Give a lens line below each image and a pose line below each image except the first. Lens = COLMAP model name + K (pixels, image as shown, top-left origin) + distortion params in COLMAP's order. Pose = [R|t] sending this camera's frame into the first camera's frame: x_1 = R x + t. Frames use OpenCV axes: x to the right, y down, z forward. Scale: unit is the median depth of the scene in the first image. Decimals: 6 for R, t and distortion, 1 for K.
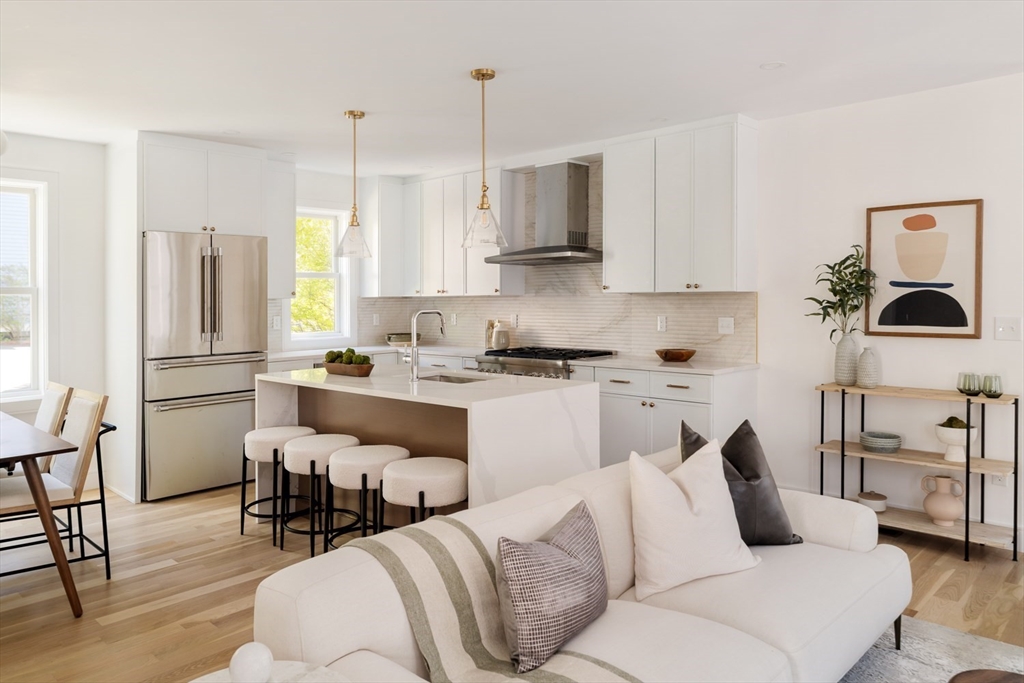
lens RADIAL K [[729.2, 0, 530.8], [0, 729.2, 303.0], [0, 0, 1]] dist [-0.006110, -0.000465]
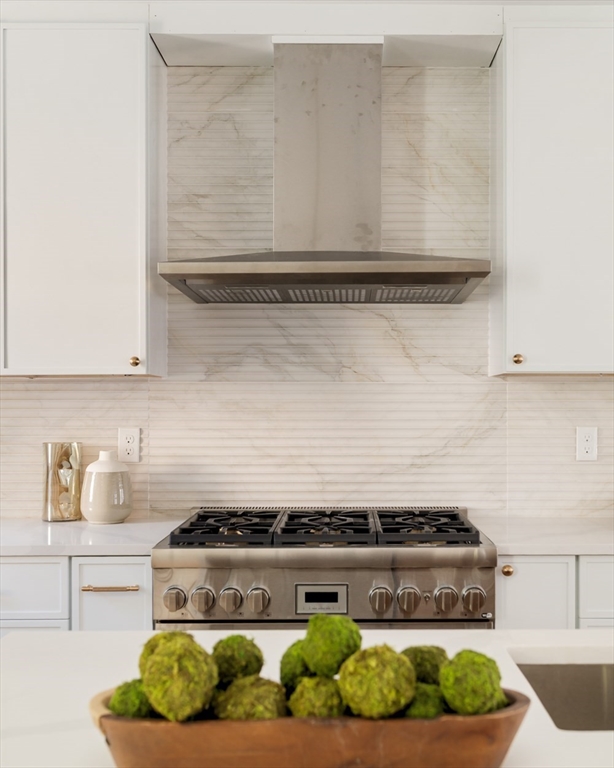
lens RADIAL K [[938.5, 0, 320.8], [0, 938.5, 404.2], [0, 0, 1]] dist [-0.000677, 0.000000]
pose [[0.720143, 0.011762, 0.693726, -0.378526], [-0.000693, 0.999868, -0.016234, 0.014460], [-0.693826, 0.011210, 0.720056, 0.750712]]
